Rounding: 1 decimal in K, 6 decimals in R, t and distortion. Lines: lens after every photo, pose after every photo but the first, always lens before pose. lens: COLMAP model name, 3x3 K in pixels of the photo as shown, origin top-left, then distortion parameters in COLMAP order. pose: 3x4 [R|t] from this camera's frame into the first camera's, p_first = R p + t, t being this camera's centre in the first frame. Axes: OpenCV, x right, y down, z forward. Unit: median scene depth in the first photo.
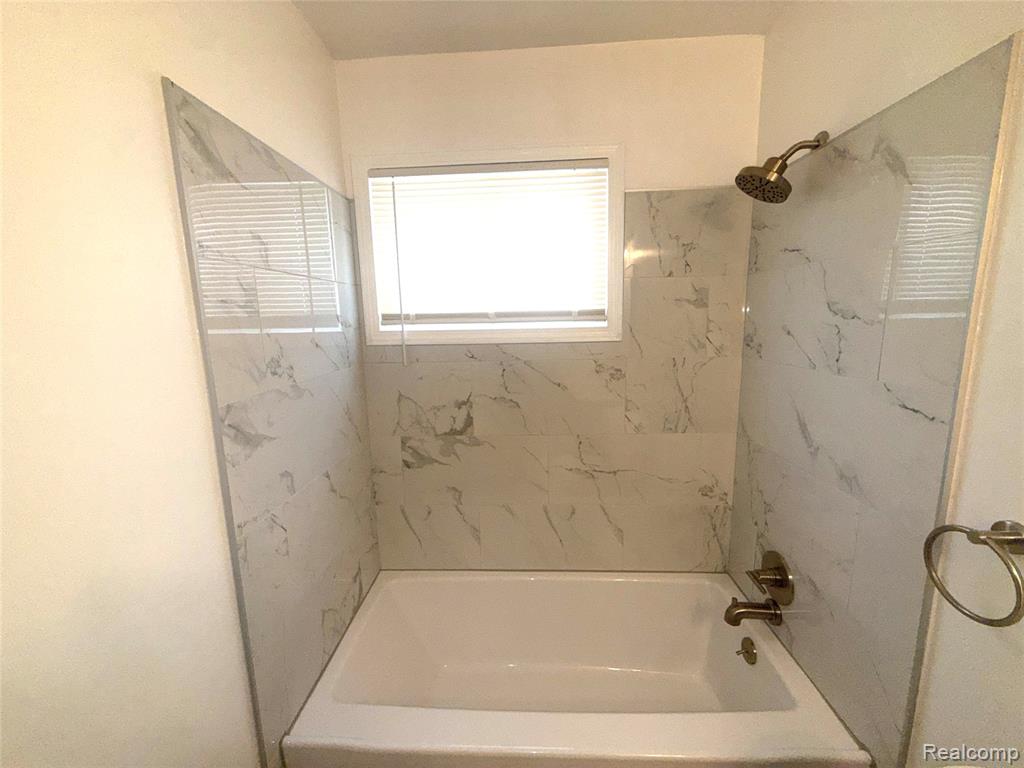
lens RADIAL K [[407.4, 0, 509.4], [0, 407.4, 383.5], [0, 0, 1]] dist [-0.001018, 0.000762]
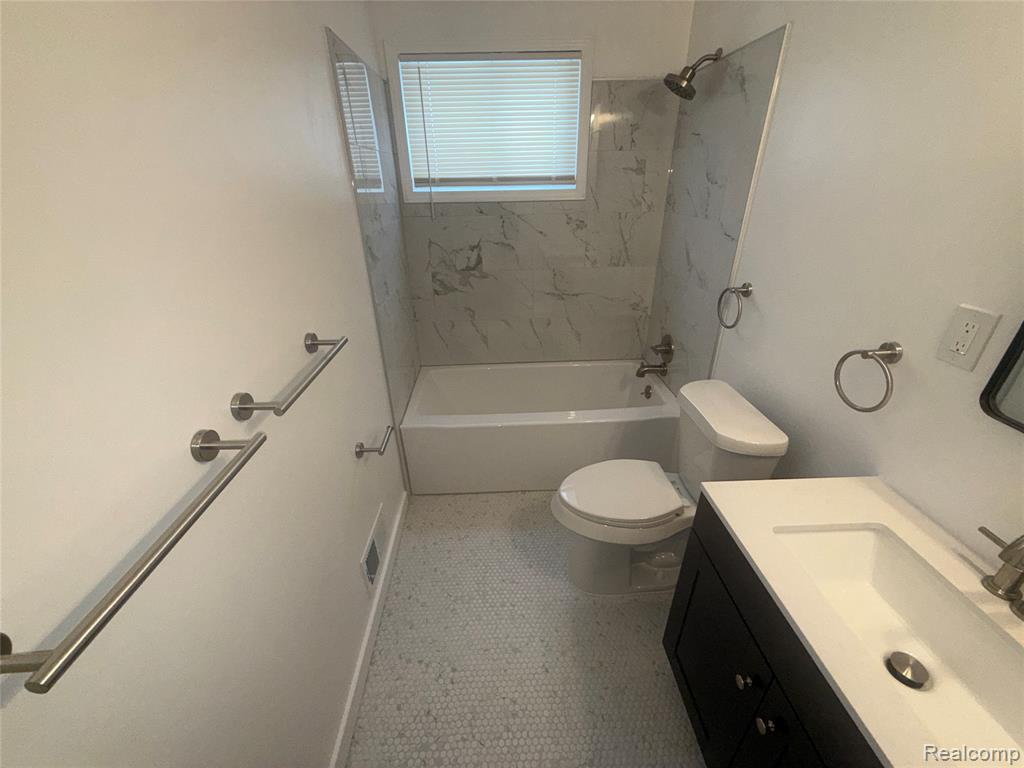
lens RADIAL K [[407.4, 0, 511.0], [0, 407.4, 384.4], [0, 0, 1]] dist [-0.001018, 0.000762]
pose [[0.995908, -0.035496, 0.083107, -0.132214], [0.008870, 0.953584, 0.300997, 0.084113], [-0.089933, -0.299029, 0.949997, -0.552449]]
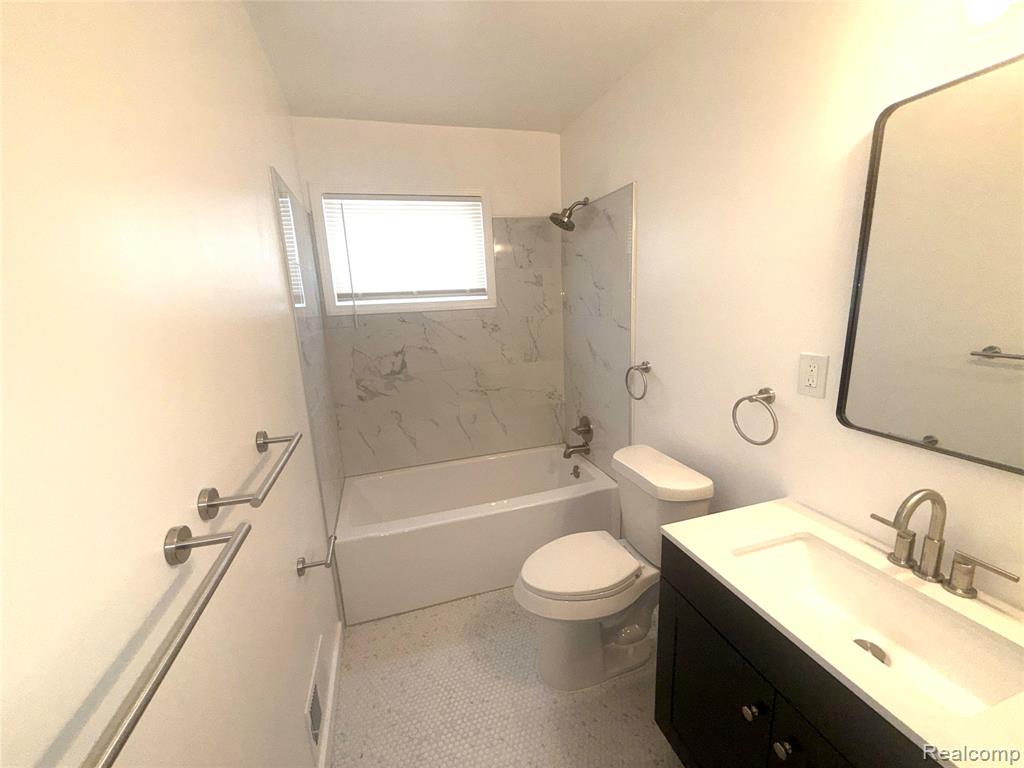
lens RADIAL K [[407.4, 0, 510.5], [0, 407.4, 383.5], [0, 0, 1]] dist [-0.001018, 0.000762]
pose [[0.939953, -0.089741, 0.329295, -0.247791], [0.078563, 0.995795, 0.047125, 0.131738], [-0.332139, -0.018425, 0.943050, -0.591809]]
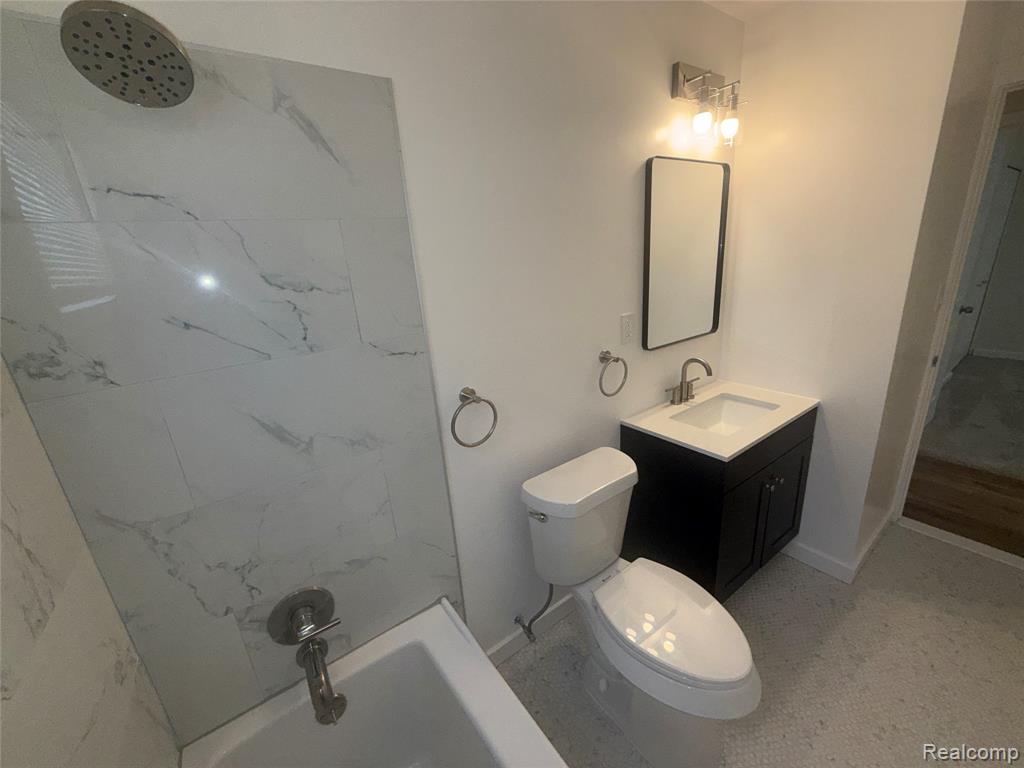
lens RADIAL K [[407.4, 0, 510.8], [0, 407.4, 384.8], [0, 0, 1]] dist [-0.001018, 0.000762]
pose [[-0.615776, -0.167522, 0.769907, -0.138972], [0.215536, 0.904053, 0.369098, -0.140301], [-0.757869, 0.393224, -0.520586, 0.816897]]
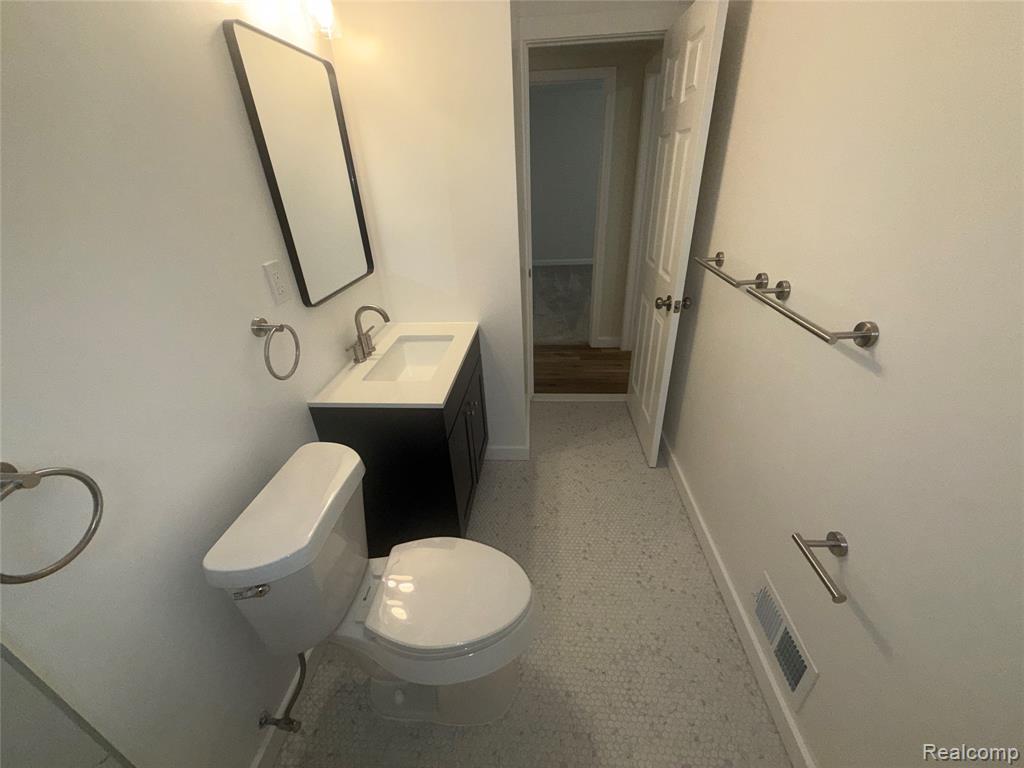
lens RADIAL K [[407.4, 0, 509.7], [0, 407.4, 384.0], [0, 0, 1]] dist [-0.001018, 0.000762]
pose [[-0.997163, 0.047300, 0.058554, 0.044467], [0.073159, 0.792032, 0.606080, -0.098830], [-0.017709, 0.608644, -0.793246, 0.696670]]
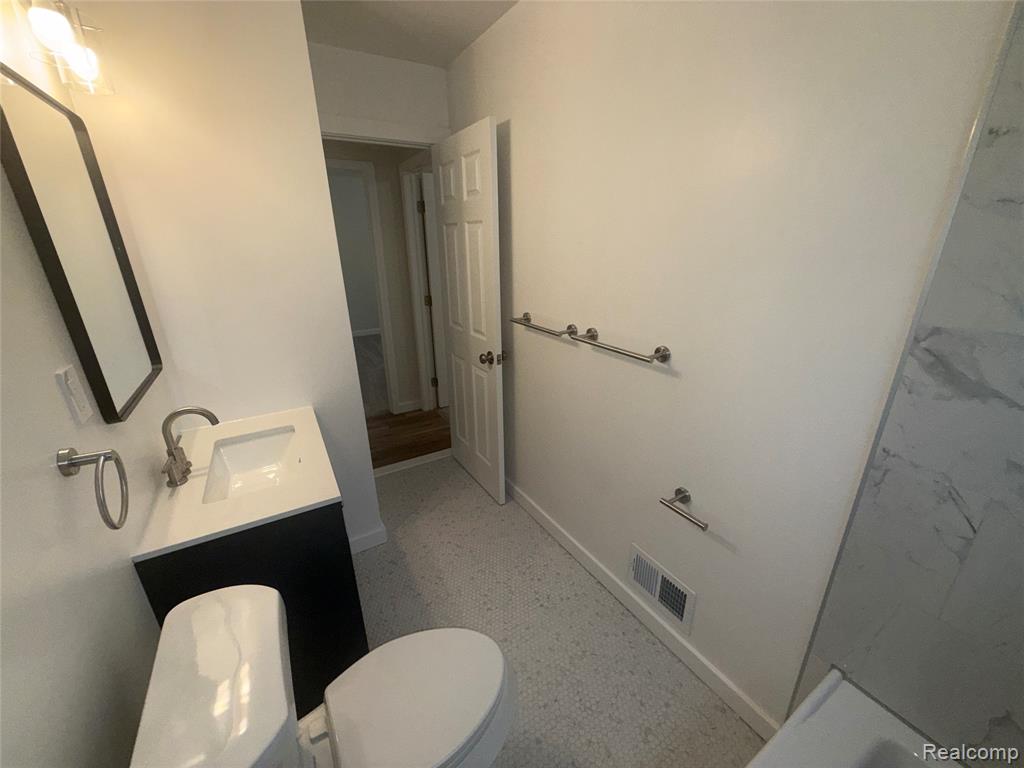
lens RADIAL K [[407.4, 0, 510.6], [0, 407.4, 384.0], [0, 0, 1]] dist [-0.001018, 0.000762]
pose [[-0.831425, 0.222889, -0.508972, 0.320707], [-0.056249, 0.877547, 0.476180, -0.120053], [0.552782, 0.424537, -0.717077, 0.675720]]
